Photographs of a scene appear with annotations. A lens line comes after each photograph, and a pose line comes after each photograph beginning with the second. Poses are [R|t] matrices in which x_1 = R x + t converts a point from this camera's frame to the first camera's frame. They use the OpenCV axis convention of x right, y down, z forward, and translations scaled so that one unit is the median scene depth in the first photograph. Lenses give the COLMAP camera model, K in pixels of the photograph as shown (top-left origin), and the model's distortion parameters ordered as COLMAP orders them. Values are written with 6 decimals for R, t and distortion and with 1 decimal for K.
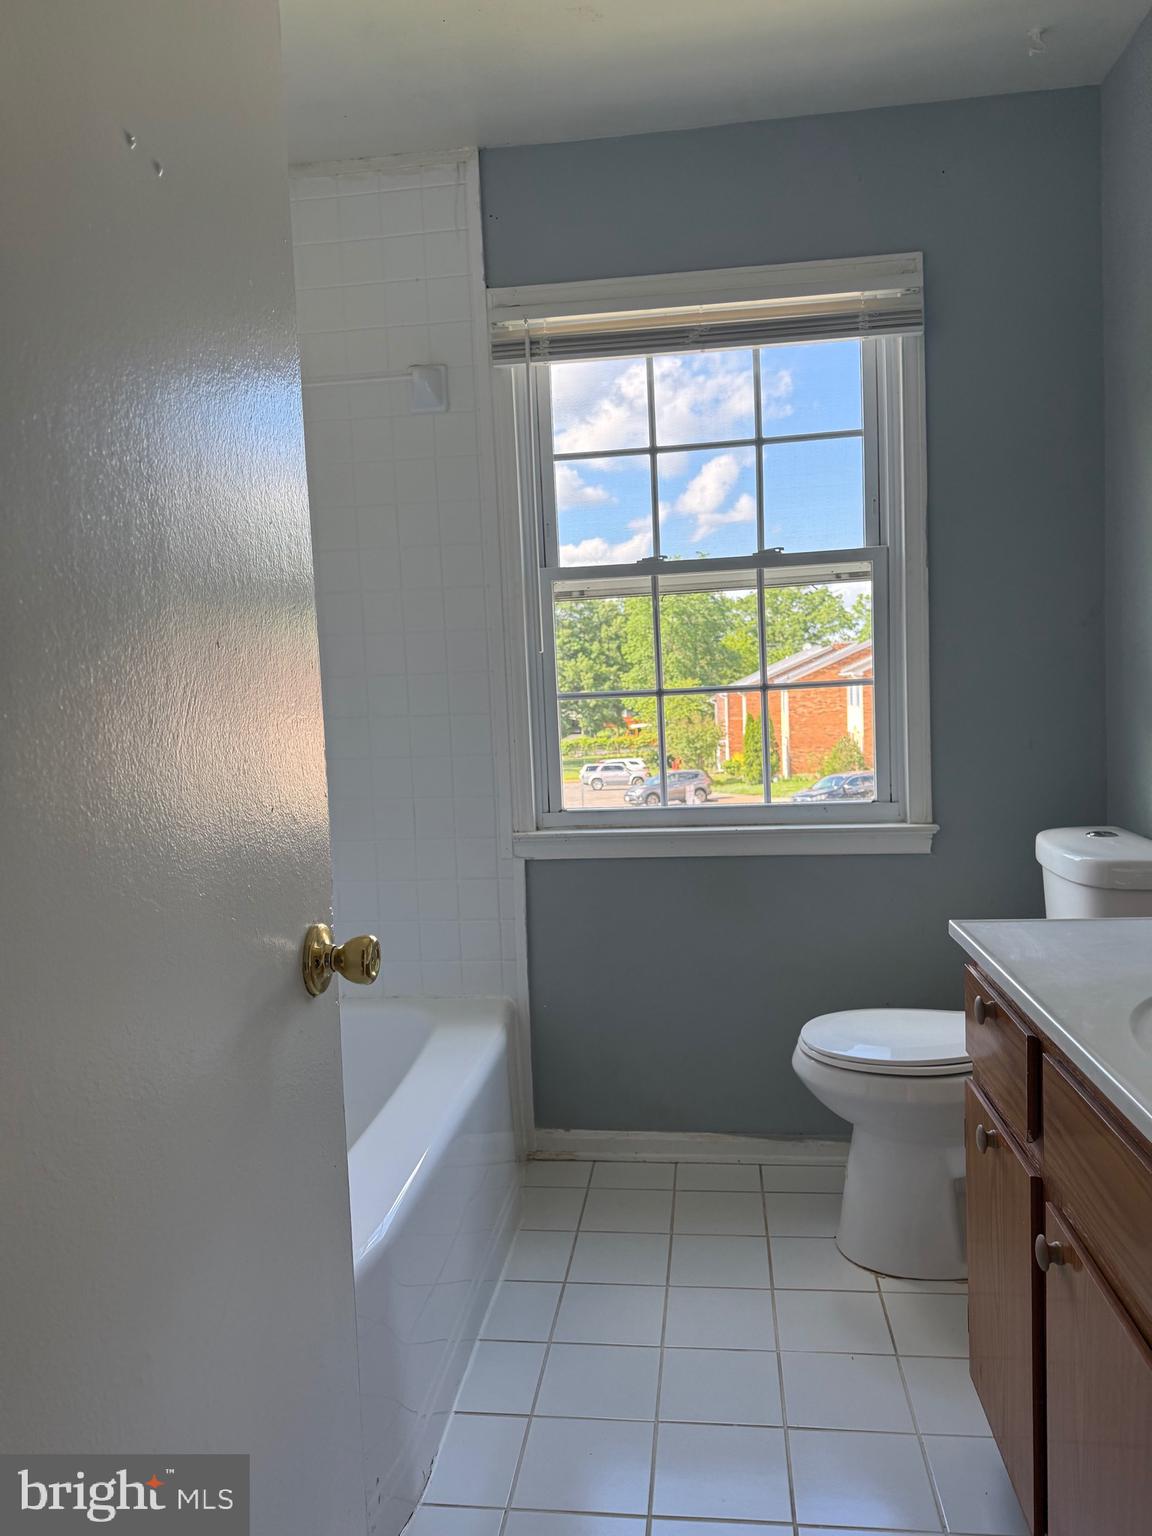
lens RADIAL K [[1072.8, 0, 581.4], [0, 1072.8, 751.4], [0, 0, 1]] dist [0.033512, -0.034246]
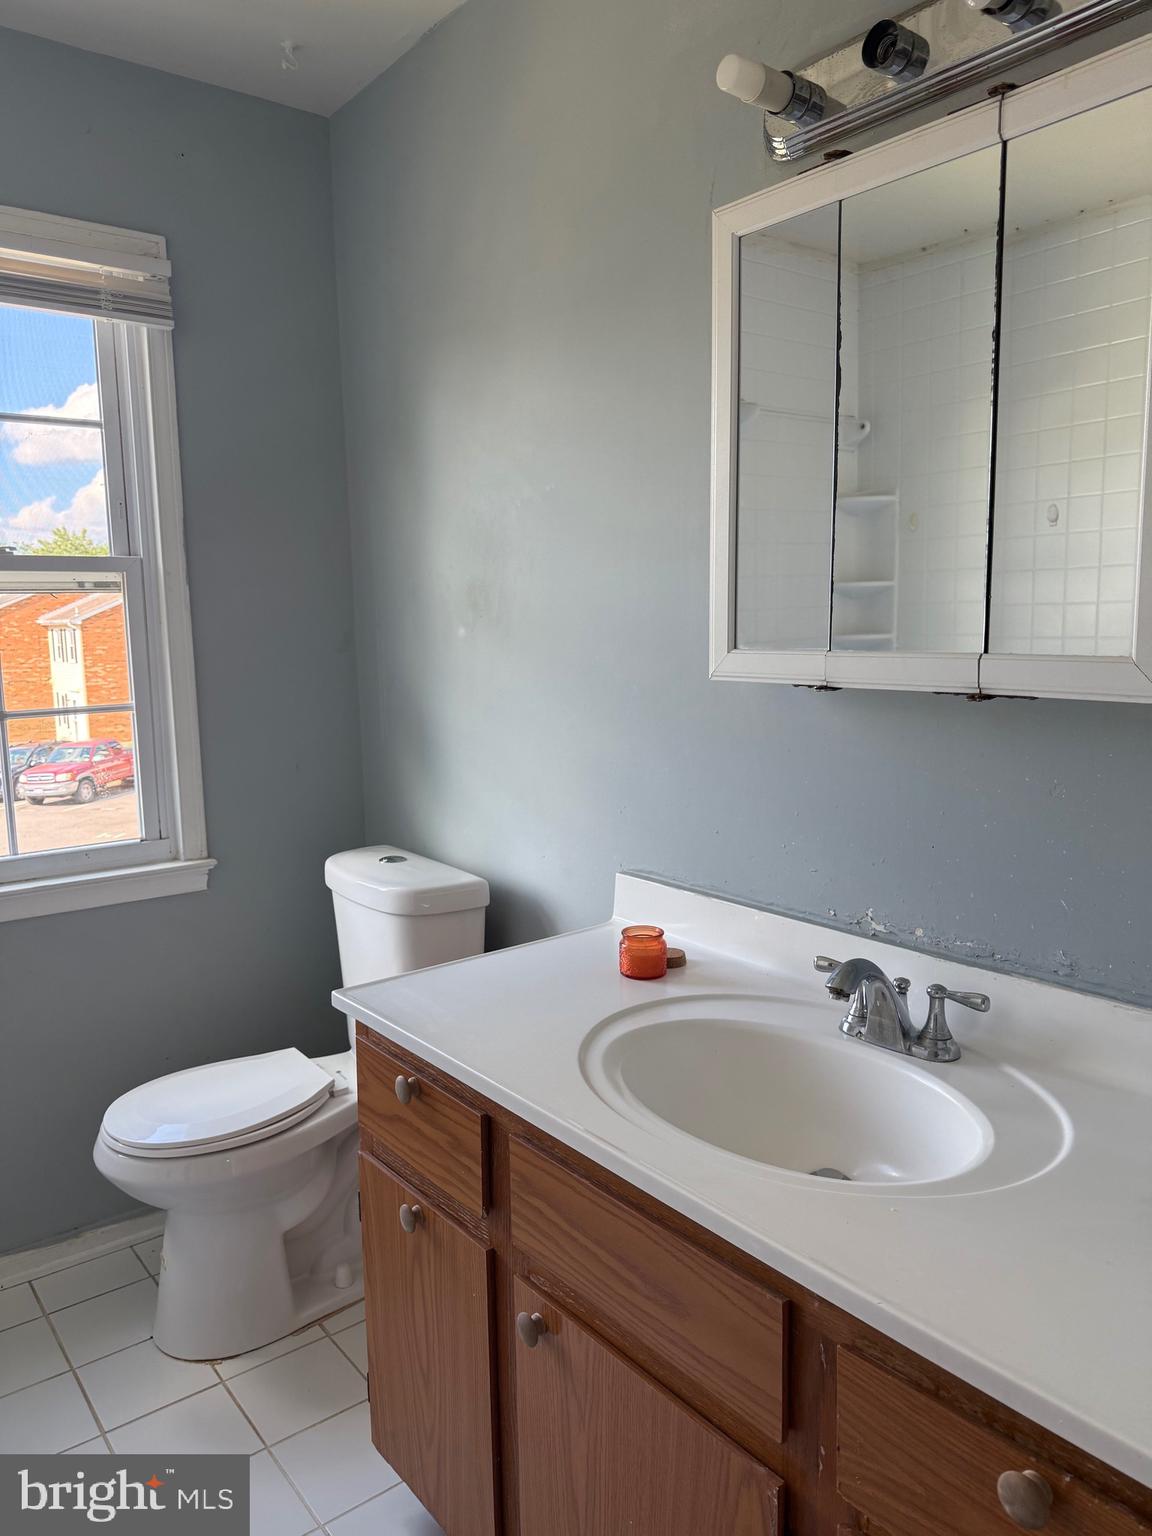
lens RADIAL K [[1080.9, 0, 576.0], [0, 1080.9, 768.0], [0, 0, 1]] dist [0.021271, -0.021132]
pose [[0.728660, -0.059839, 0.682256, -0.083919], [0.037827, 0.998171, 0.047147, -0.045625], [-0.683830, -0.008546, 0.729592, 0.090134]]
